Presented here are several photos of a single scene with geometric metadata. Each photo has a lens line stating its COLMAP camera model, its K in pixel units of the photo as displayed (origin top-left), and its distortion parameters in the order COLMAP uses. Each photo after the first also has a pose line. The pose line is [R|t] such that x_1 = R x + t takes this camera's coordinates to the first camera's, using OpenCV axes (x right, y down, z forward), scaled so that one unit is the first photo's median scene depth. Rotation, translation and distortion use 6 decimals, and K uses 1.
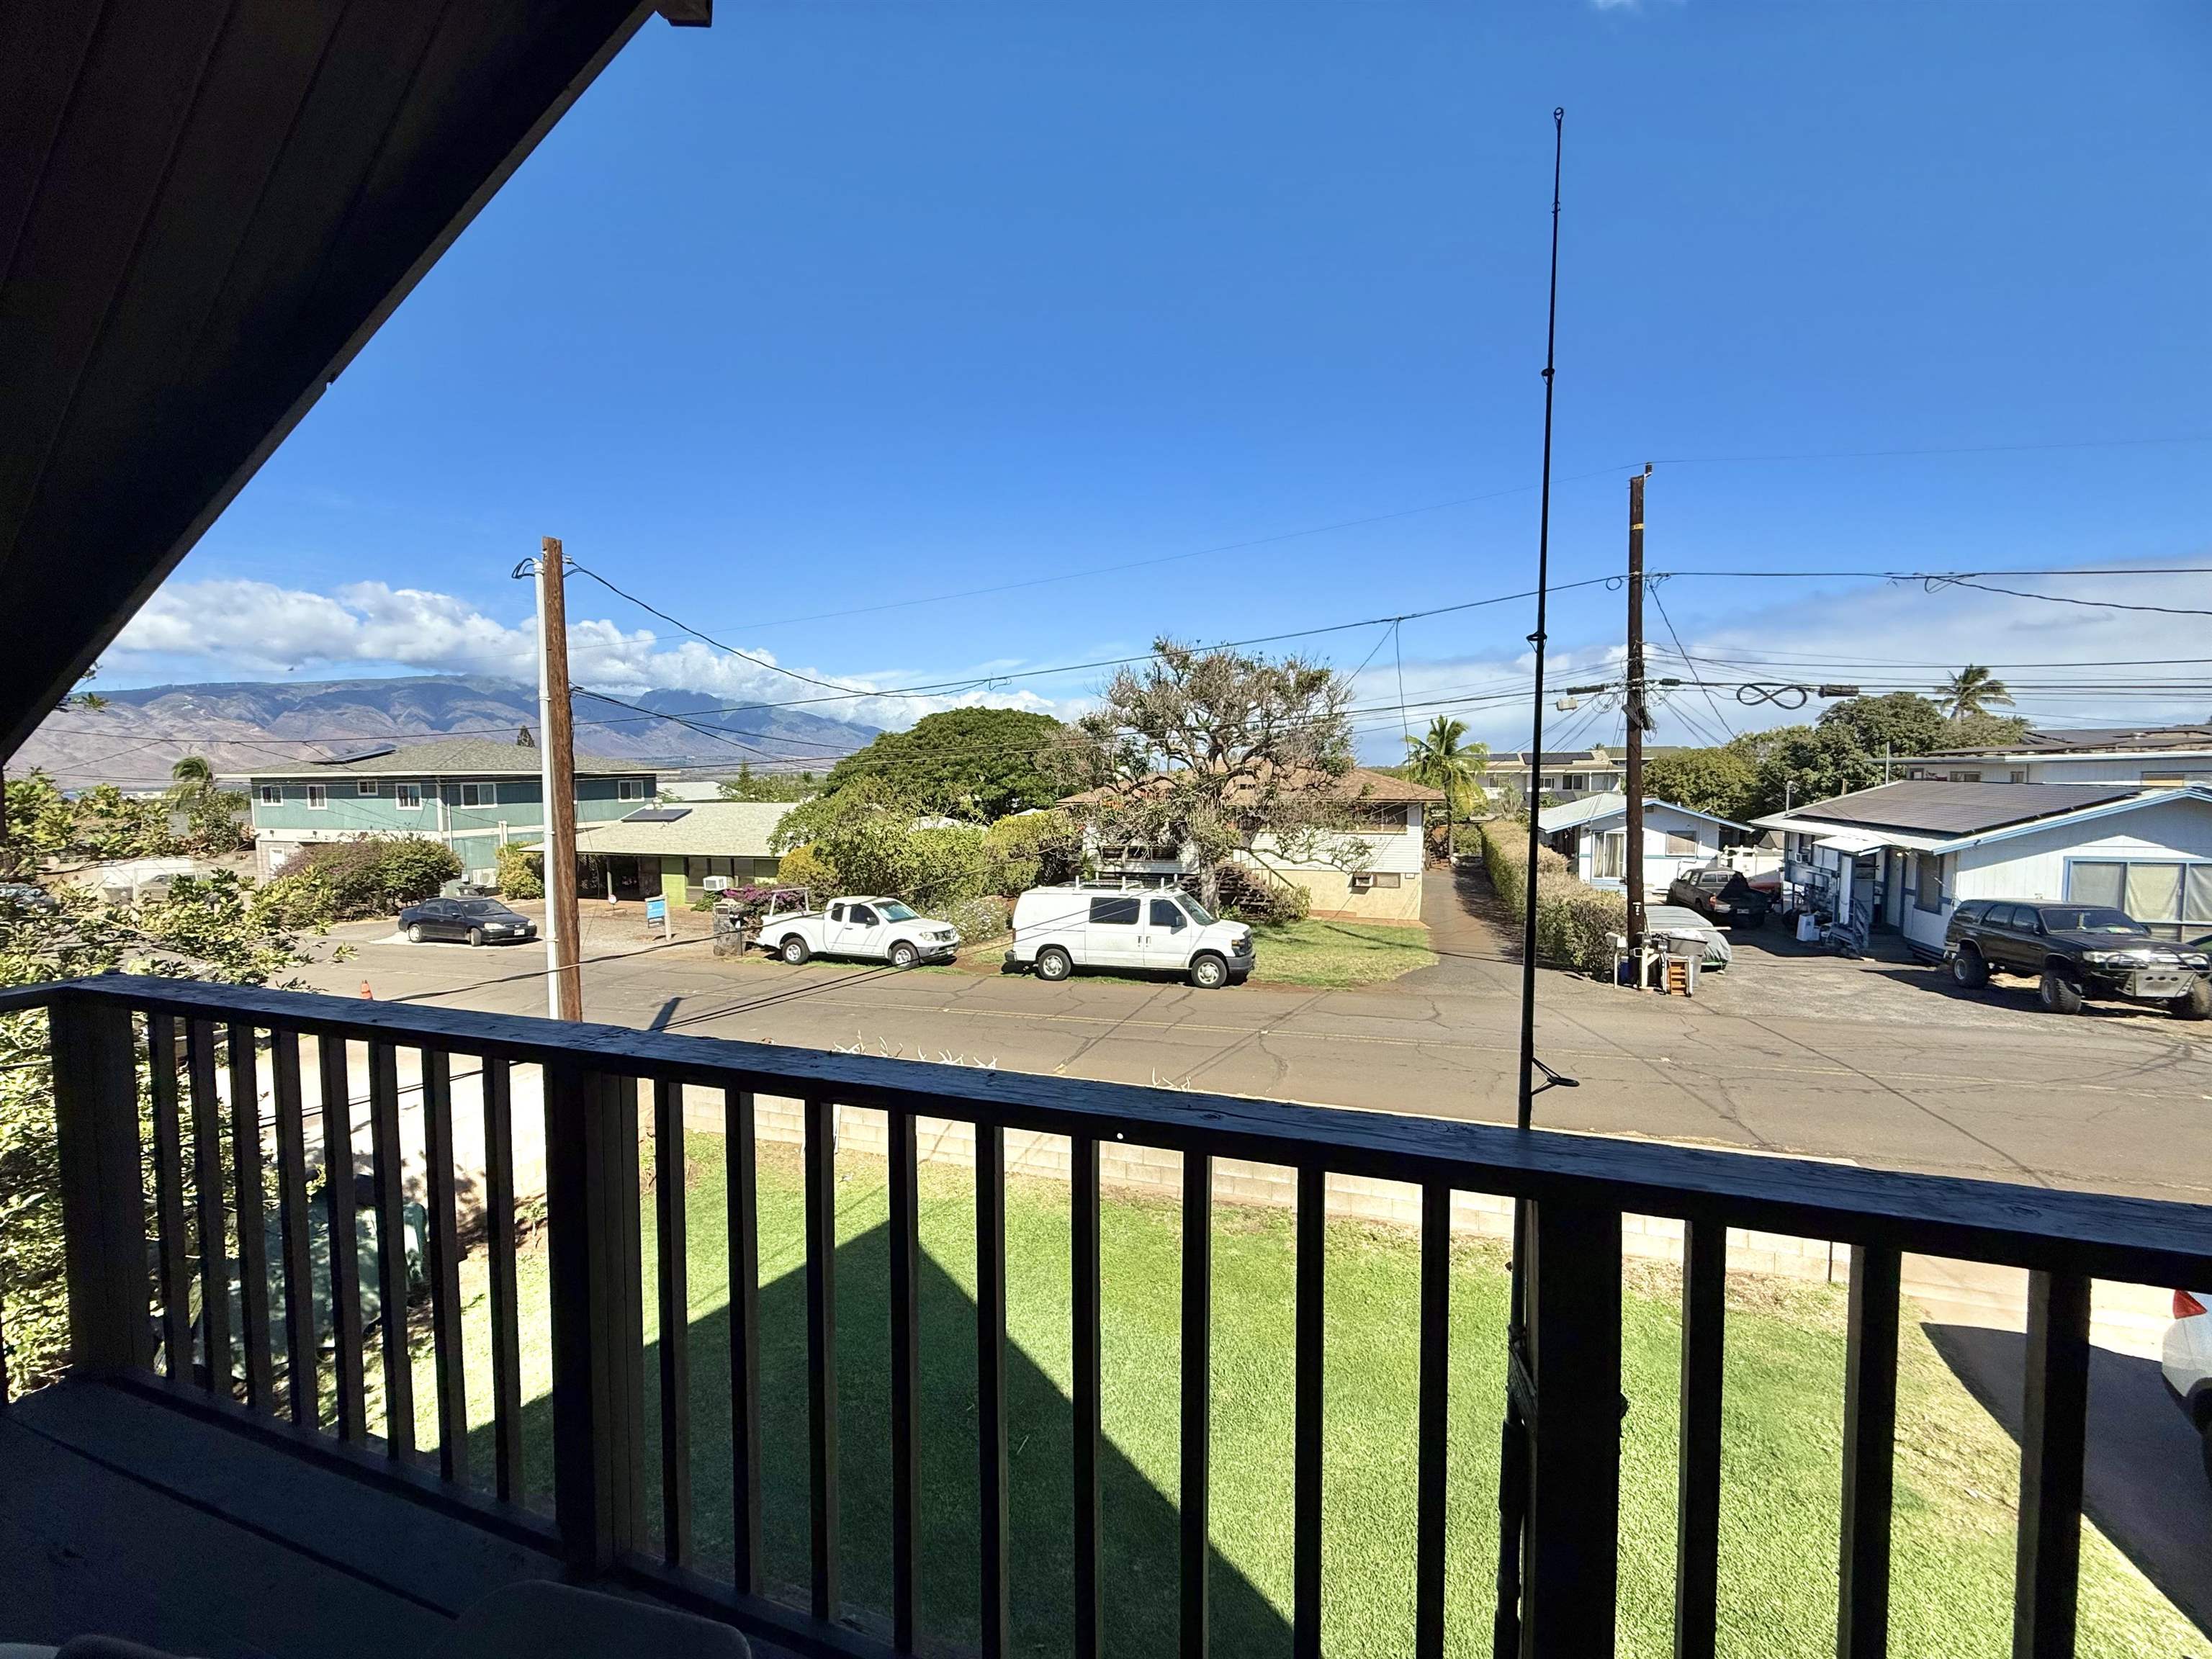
lens RADIAL K [[880.8, 0, 1095.1], [0, 880.8, 825.0], [0, 0, 1]] dist [0.000005, -0.000273]
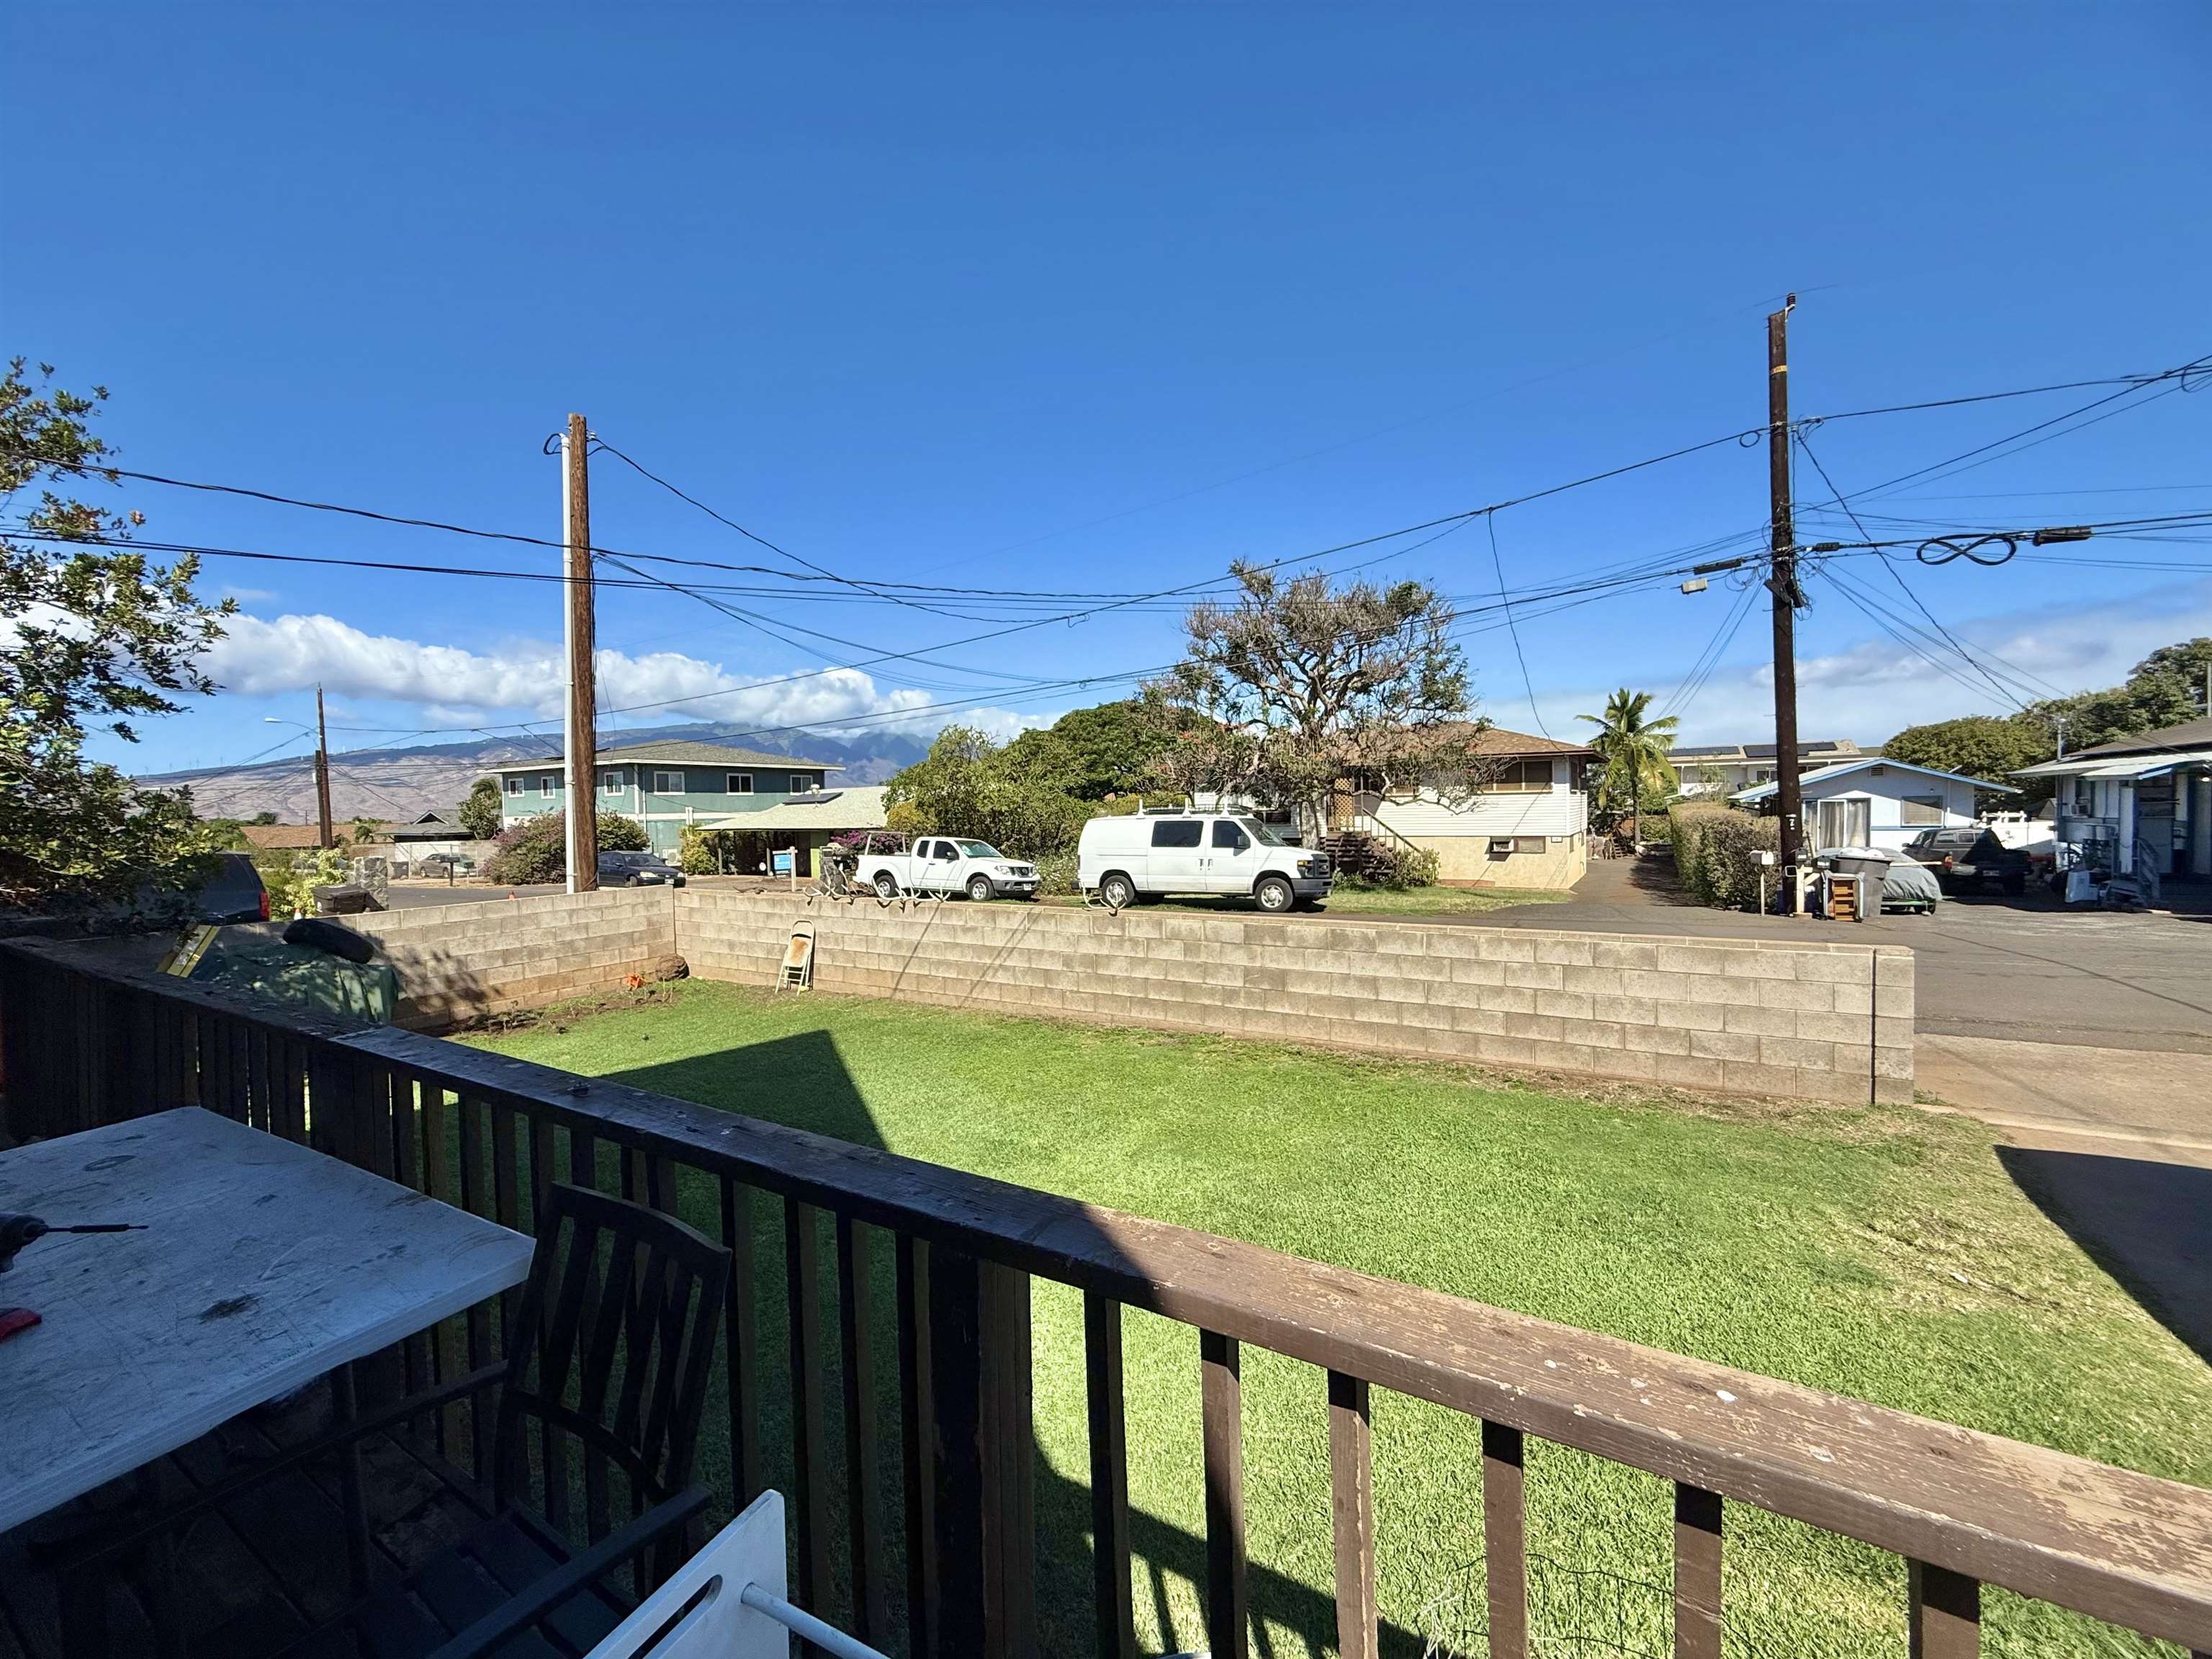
lens RADIAL K [[880.8, 0, 1095.1], [0, 880.8, 825.0], [0, 0, 1]] dist [0.000005, -0.000273]
pose [[0.978241, -0.002438, -0.207456, 0.116141], [-0.005070, 0.999351, -0.035651, 0.106464], [0.207409, 0.035927, 0.977594, 0.038740]]
